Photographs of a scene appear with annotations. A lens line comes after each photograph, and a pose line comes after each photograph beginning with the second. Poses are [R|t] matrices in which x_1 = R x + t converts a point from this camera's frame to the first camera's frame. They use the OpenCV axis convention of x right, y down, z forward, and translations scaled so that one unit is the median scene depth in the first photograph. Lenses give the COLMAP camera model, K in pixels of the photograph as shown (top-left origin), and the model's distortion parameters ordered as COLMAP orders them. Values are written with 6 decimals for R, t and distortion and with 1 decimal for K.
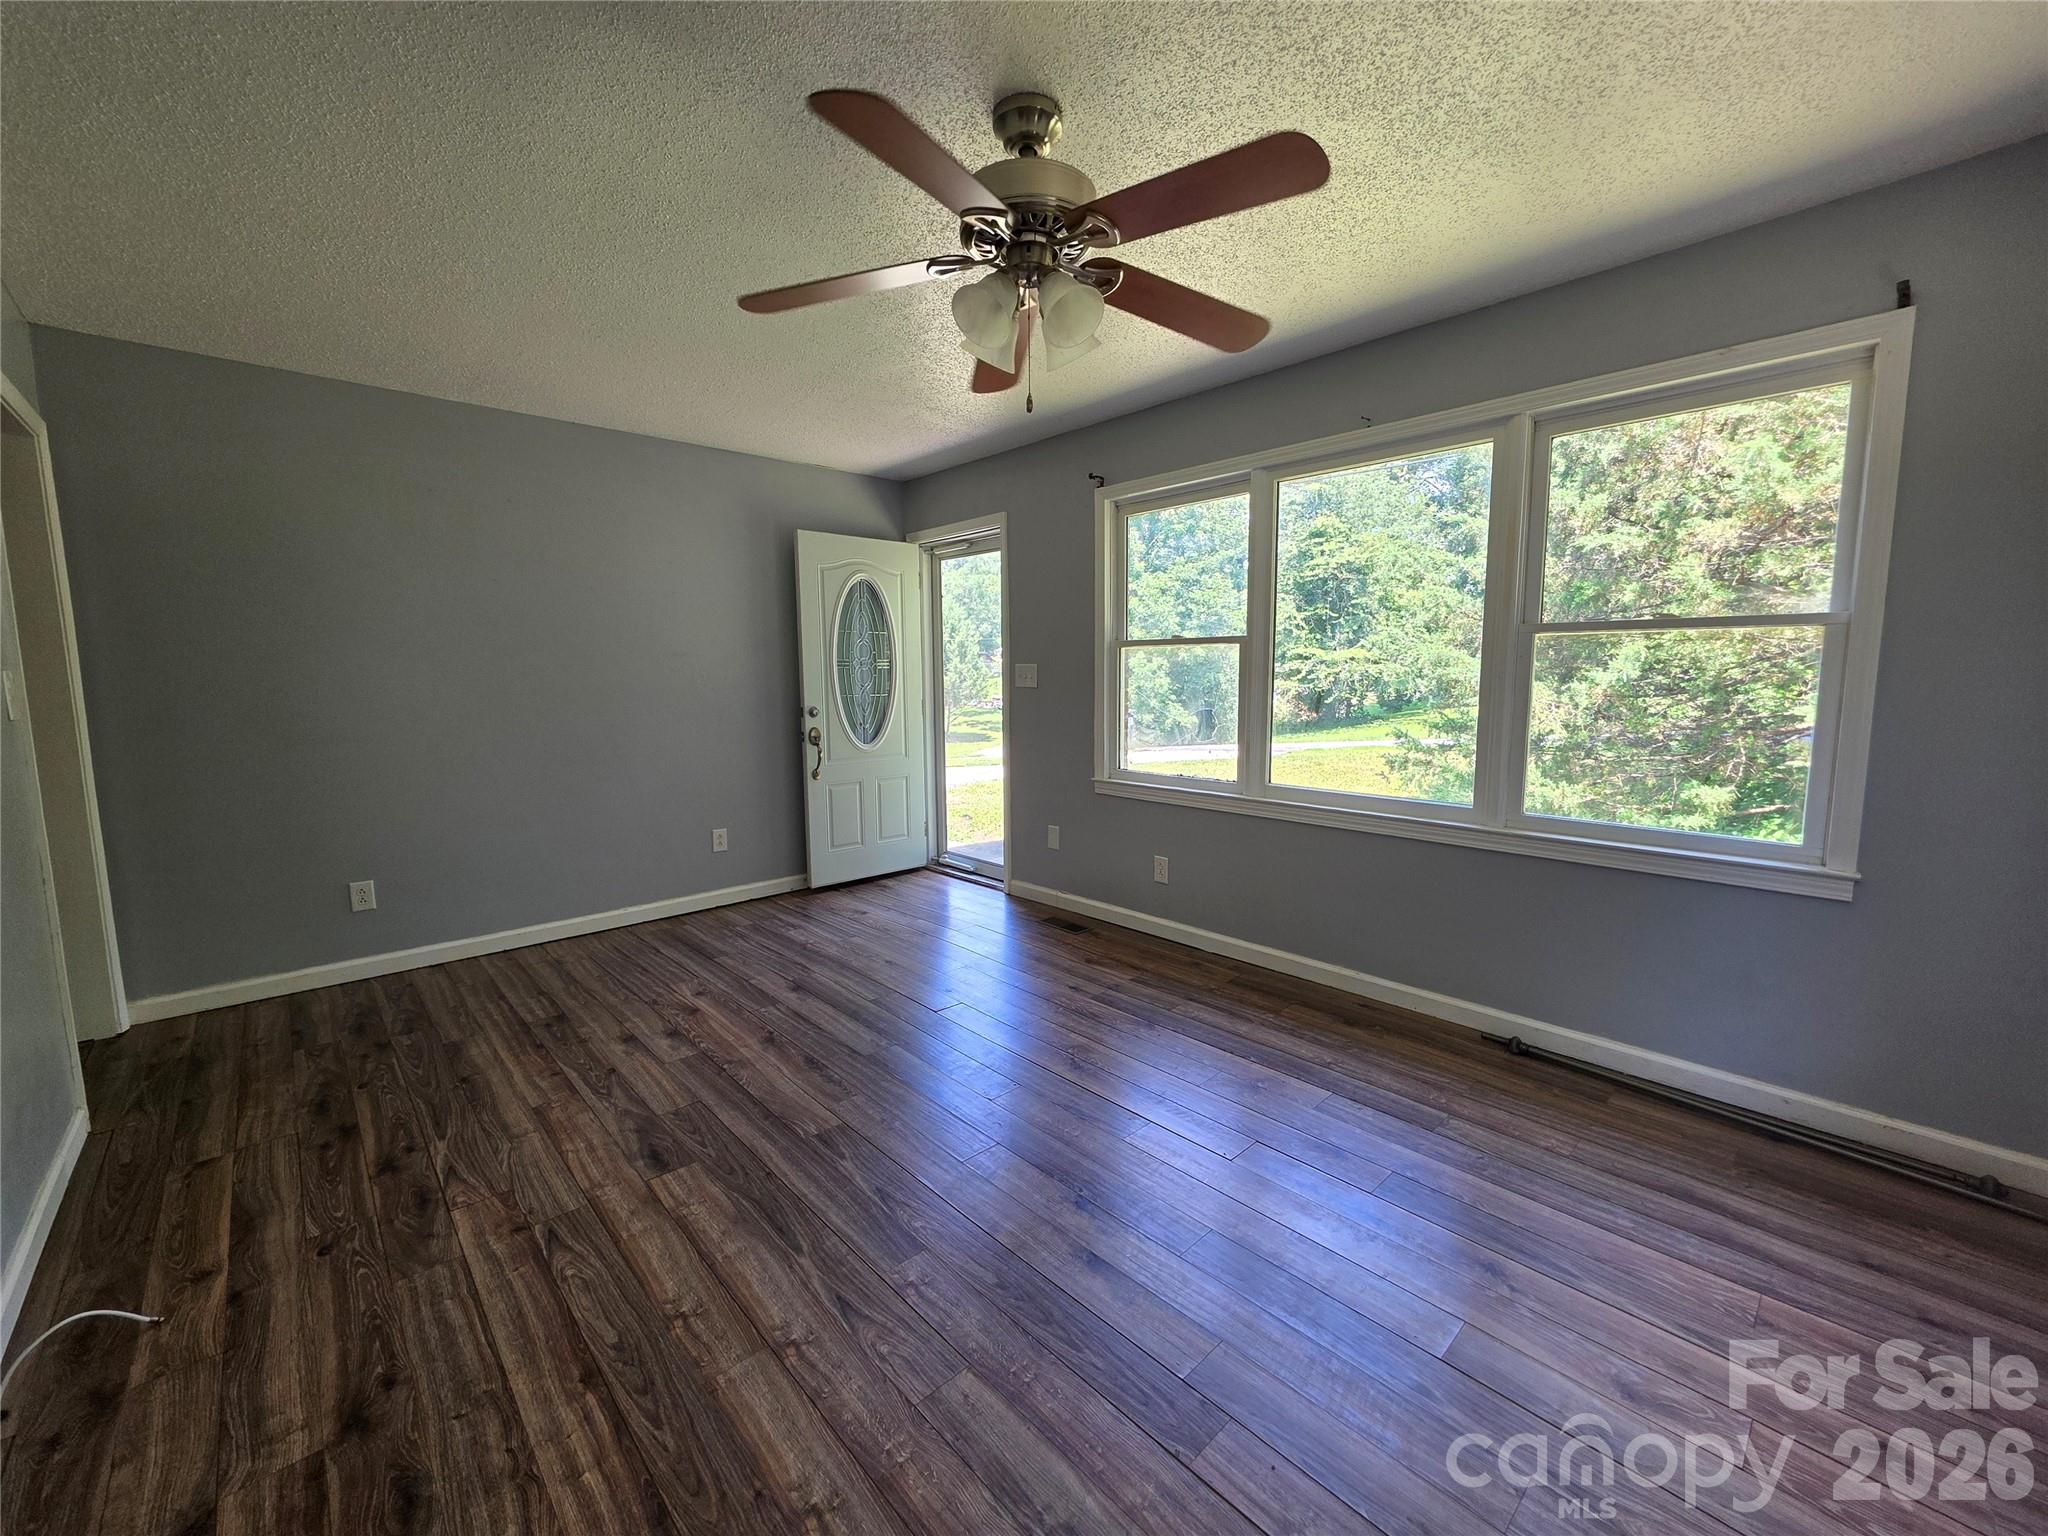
lens RADIAL K [[824.0, 0, 1031.8], [0, 824.0, 759.4], [0, 0, 1]] dist [0.003970, -0.000053]
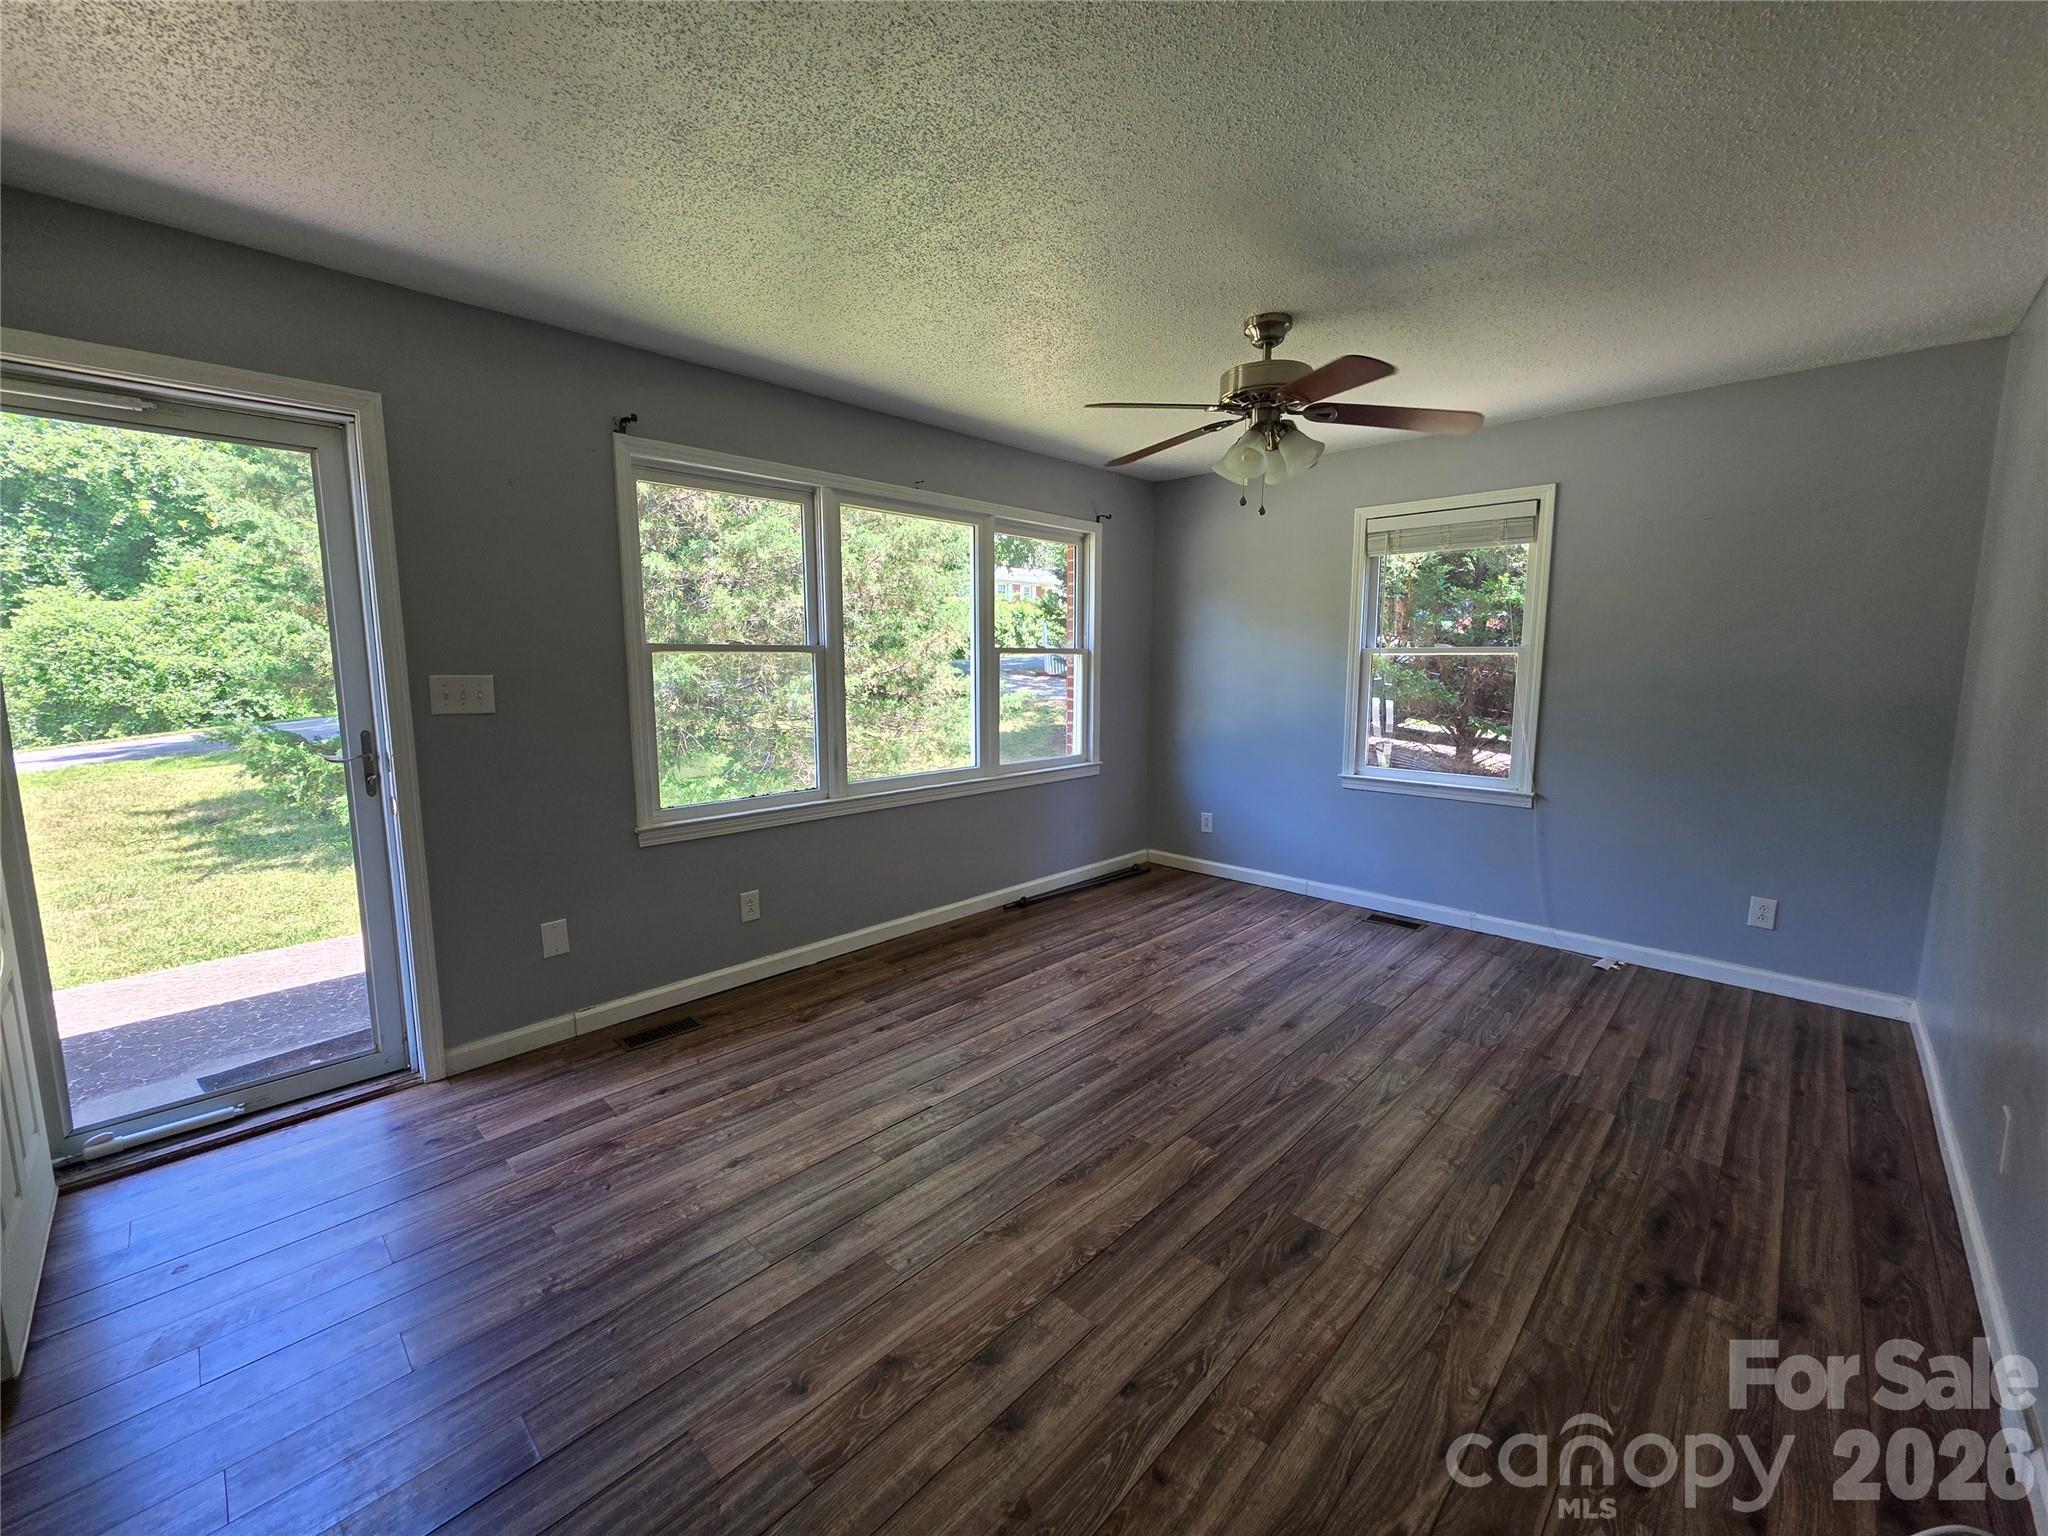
lens RADIAL K [[824.0, 0, 1026.3], [0, 824.0, 755.1], [0, 0, 1]] dist [0.003970, -0.000053]
pose [[-0.060035, -0.114135, 0.991650, -0.974885], [0.105968, 0.987099, 0.120026, -0.136672], [-0.992556, 0.112289, -0.047166, 0.989761]]
